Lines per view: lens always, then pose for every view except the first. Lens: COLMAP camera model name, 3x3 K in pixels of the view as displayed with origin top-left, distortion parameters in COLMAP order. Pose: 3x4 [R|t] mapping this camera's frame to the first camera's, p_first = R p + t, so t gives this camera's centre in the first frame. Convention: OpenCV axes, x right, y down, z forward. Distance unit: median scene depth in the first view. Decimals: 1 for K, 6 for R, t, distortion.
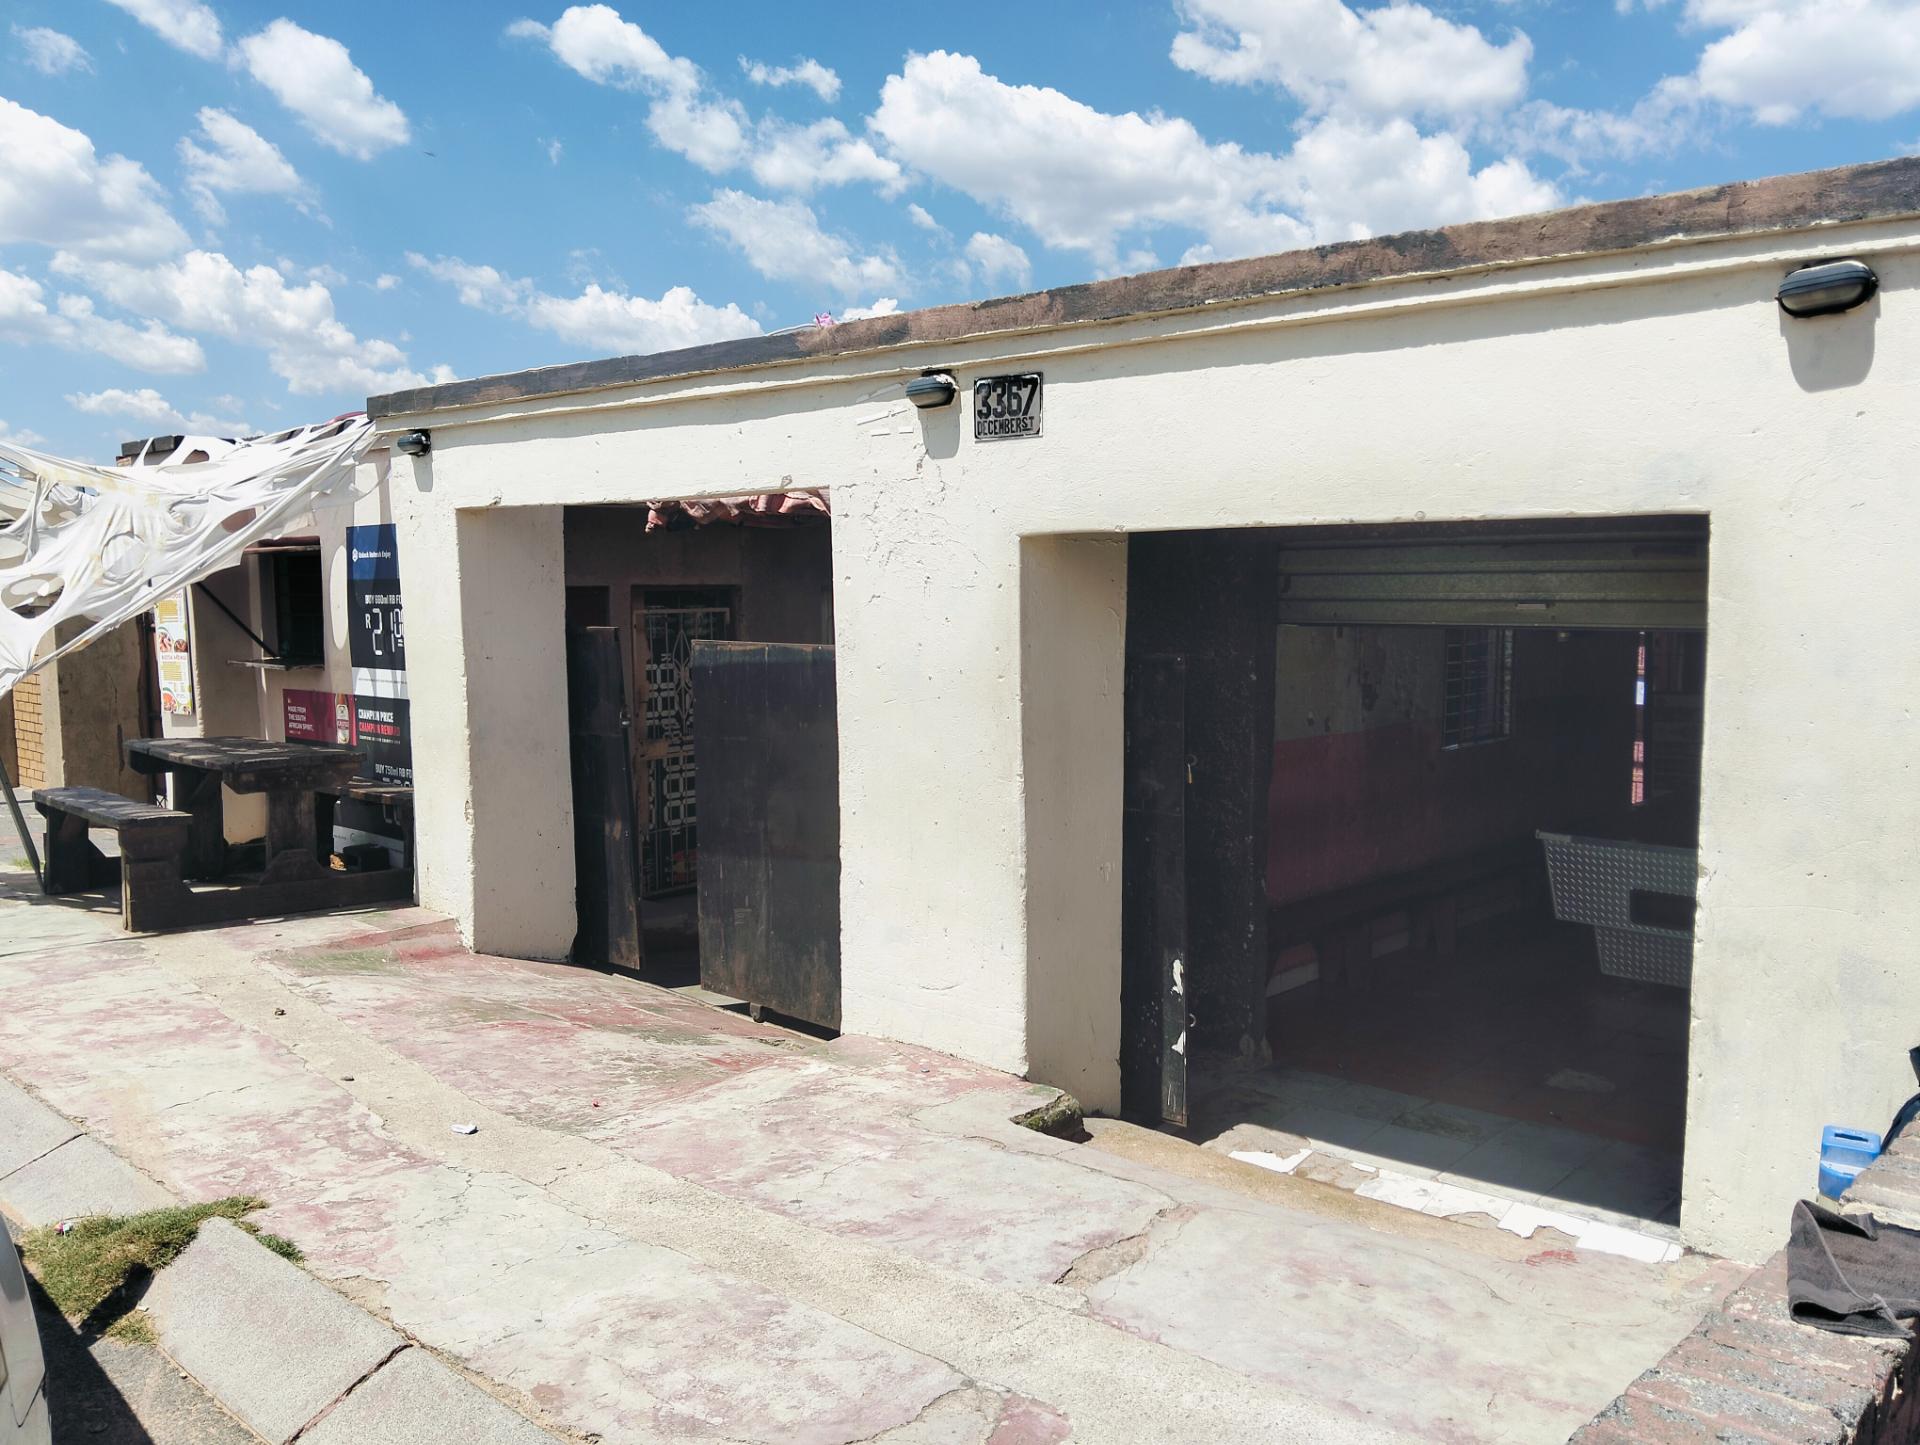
lens RADIAL K [[1448.2, 0, 960.0], [0, 1448.2, 722.5], [0, 0, 1]] dist [-0.000180, -0.001080]
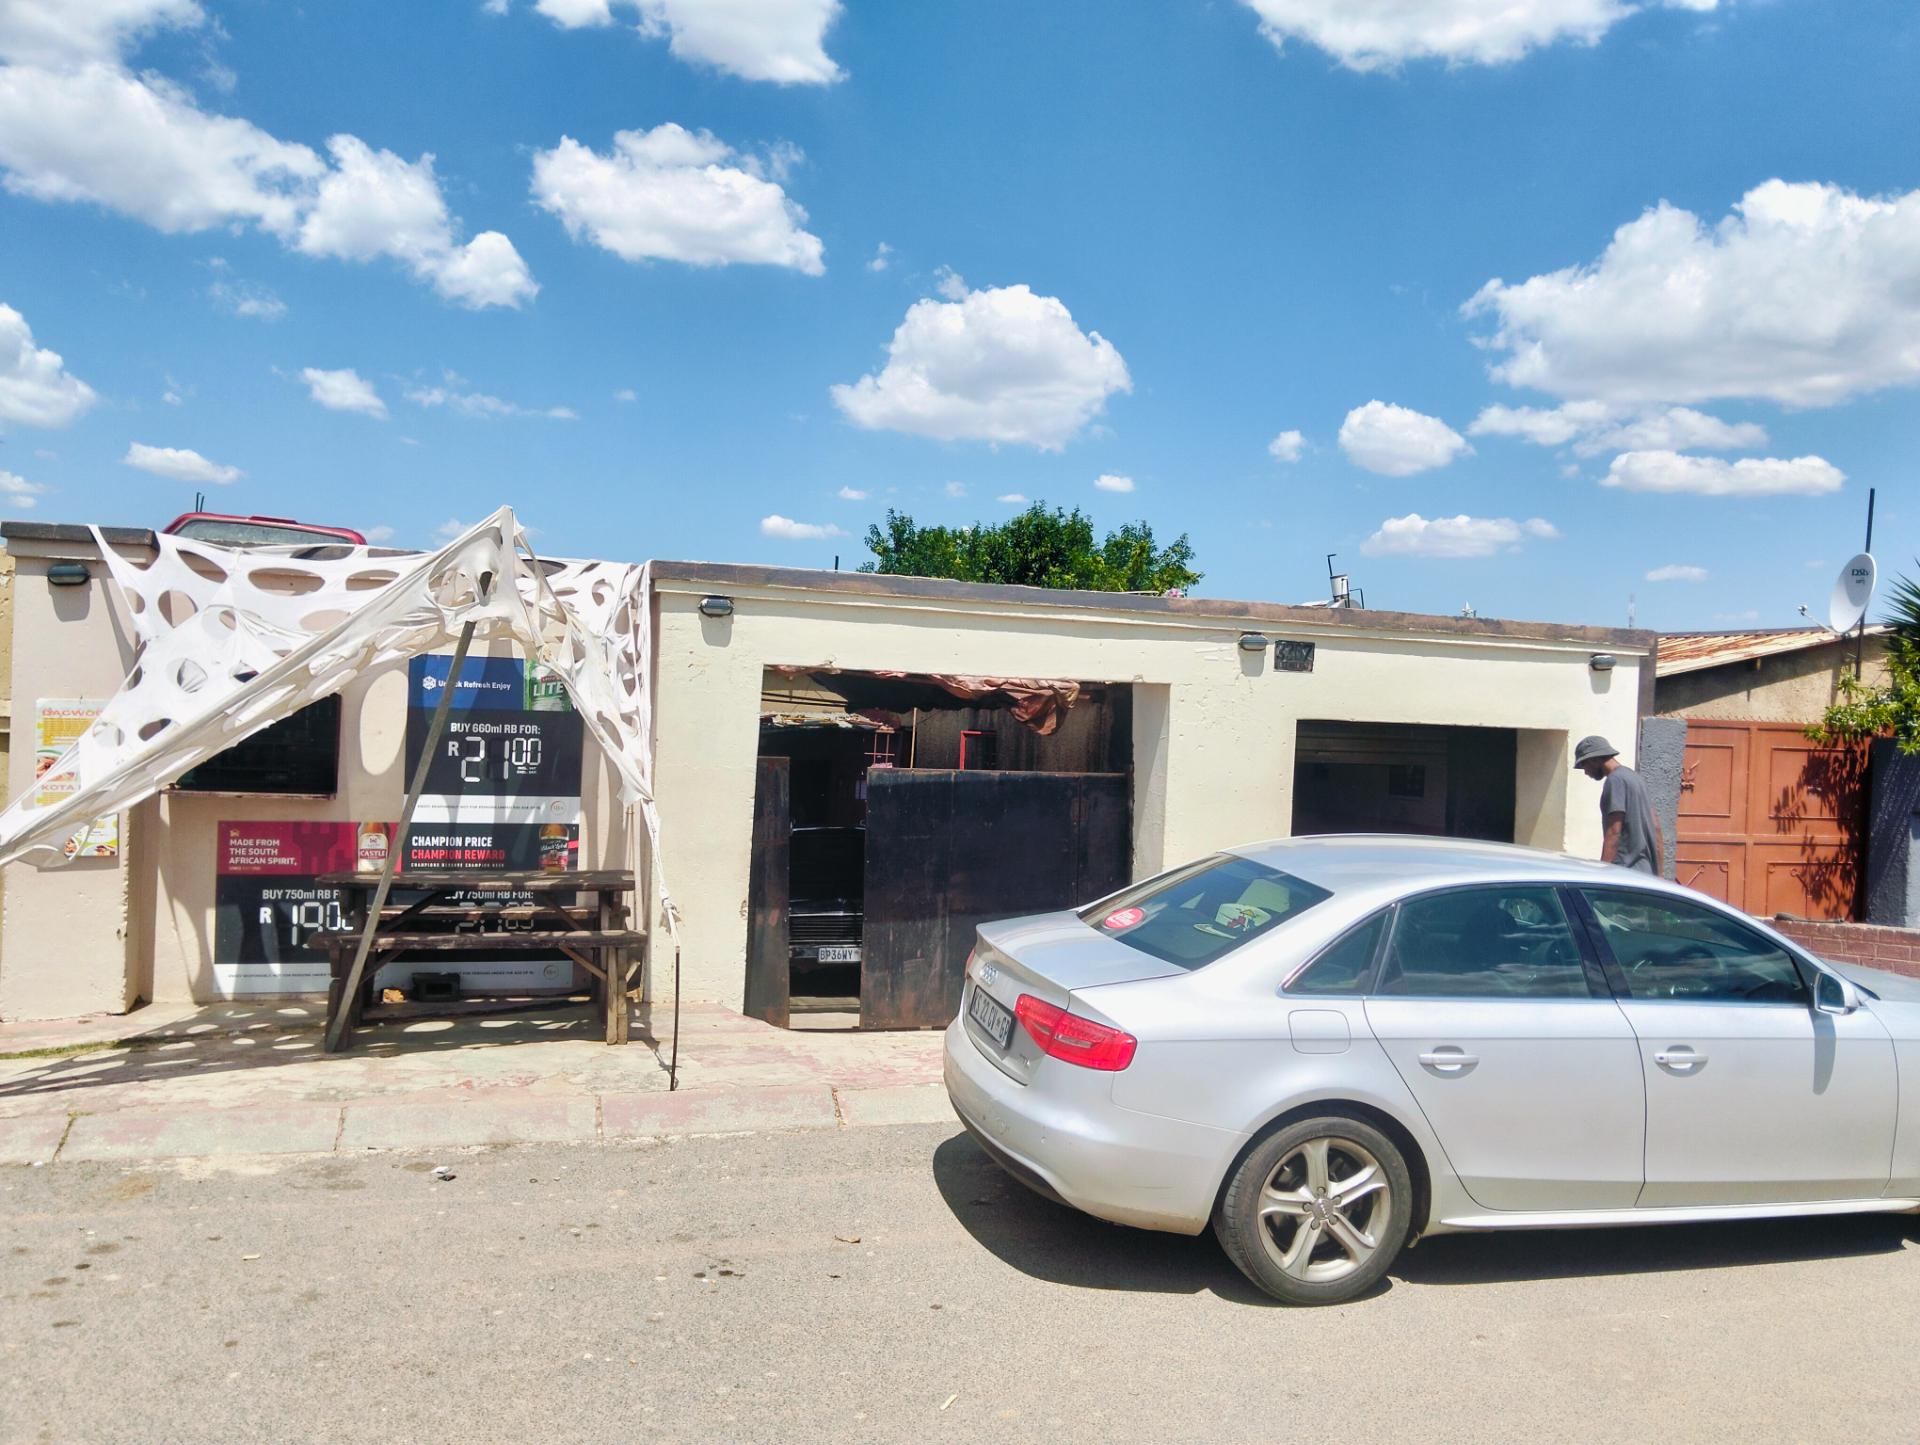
lens RADIAL K [[1448.2, 0, 960.0], [0, 1448.2, 722.5], [0, 0, 1]] dist [-0.000180, -0.001080]
pose [[0.569542, 0.018208, 0.821760, -1.294205], [0.040575, 0.997913, -0.050232, -0.028176], [-0.820960, 0.061952, 0.567615, 0.158414]]
